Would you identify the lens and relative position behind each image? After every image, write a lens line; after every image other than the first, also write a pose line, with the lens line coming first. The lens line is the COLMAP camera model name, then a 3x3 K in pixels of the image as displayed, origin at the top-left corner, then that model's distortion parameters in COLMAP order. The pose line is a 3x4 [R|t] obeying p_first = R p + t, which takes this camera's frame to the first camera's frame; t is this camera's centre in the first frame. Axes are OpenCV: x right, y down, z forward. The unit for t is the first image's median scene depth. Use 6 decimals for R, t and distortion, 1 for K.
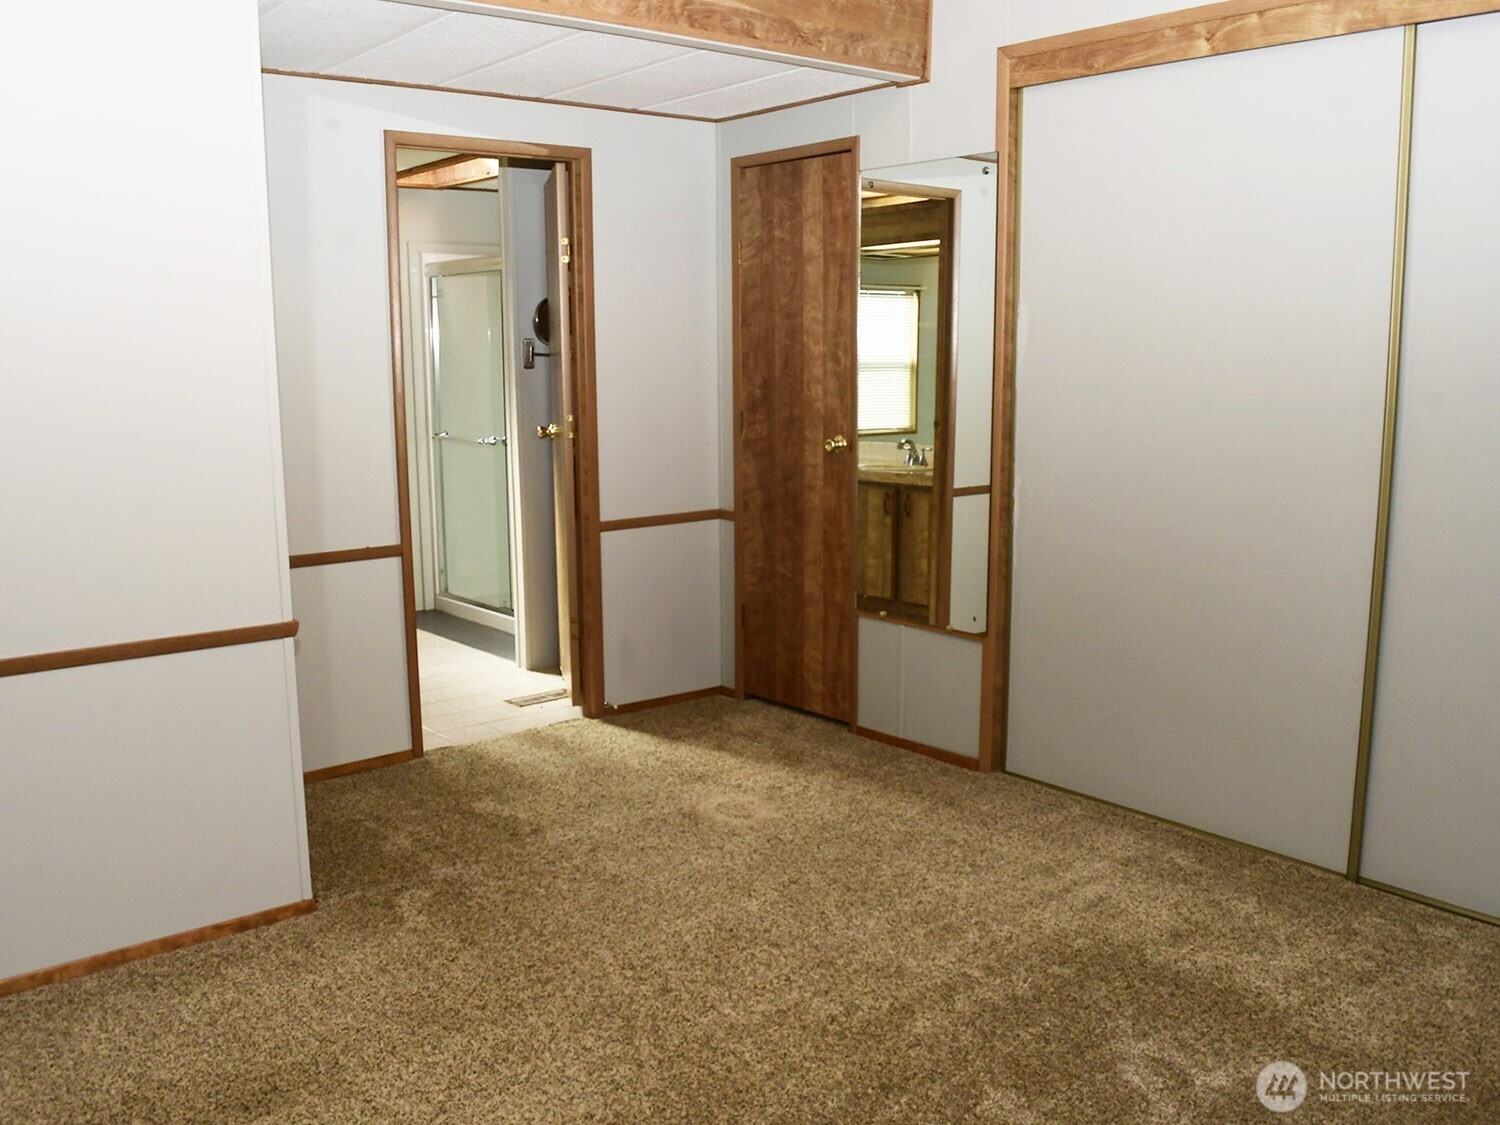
lens RADIAL K [[1371.1, 0, 809.8], [0, 1371.1, 564.8], [0, 0, 1]] dist [-0.070635, 0.013886]
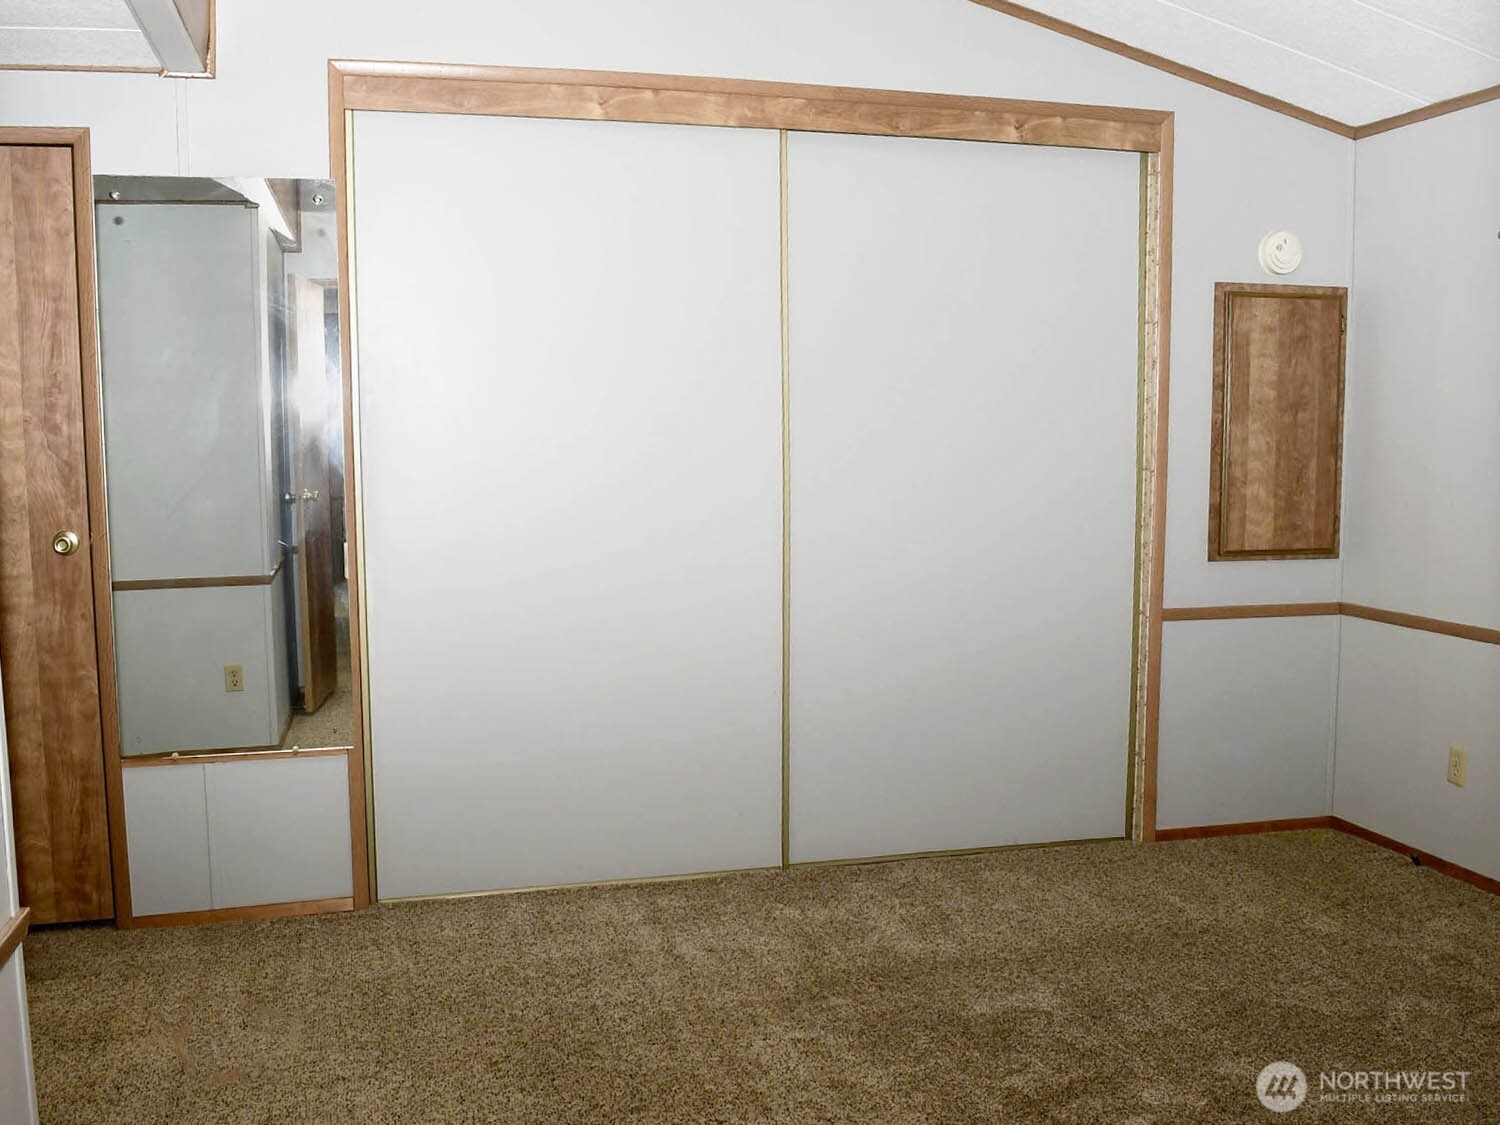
lens RADIAL K [[1371.1, 0, 809.8], [0, 1371.1, 564.8], [0, 0, 1]] dist [-0.070635, 0.013886]
pose [[0.433674, -0.087115, 0.896849, -0.569005], [0.156657, 0.987447, 0.020163, -0.036573], [-0.887347, 0.131754, 0.441878, 0.427016]]
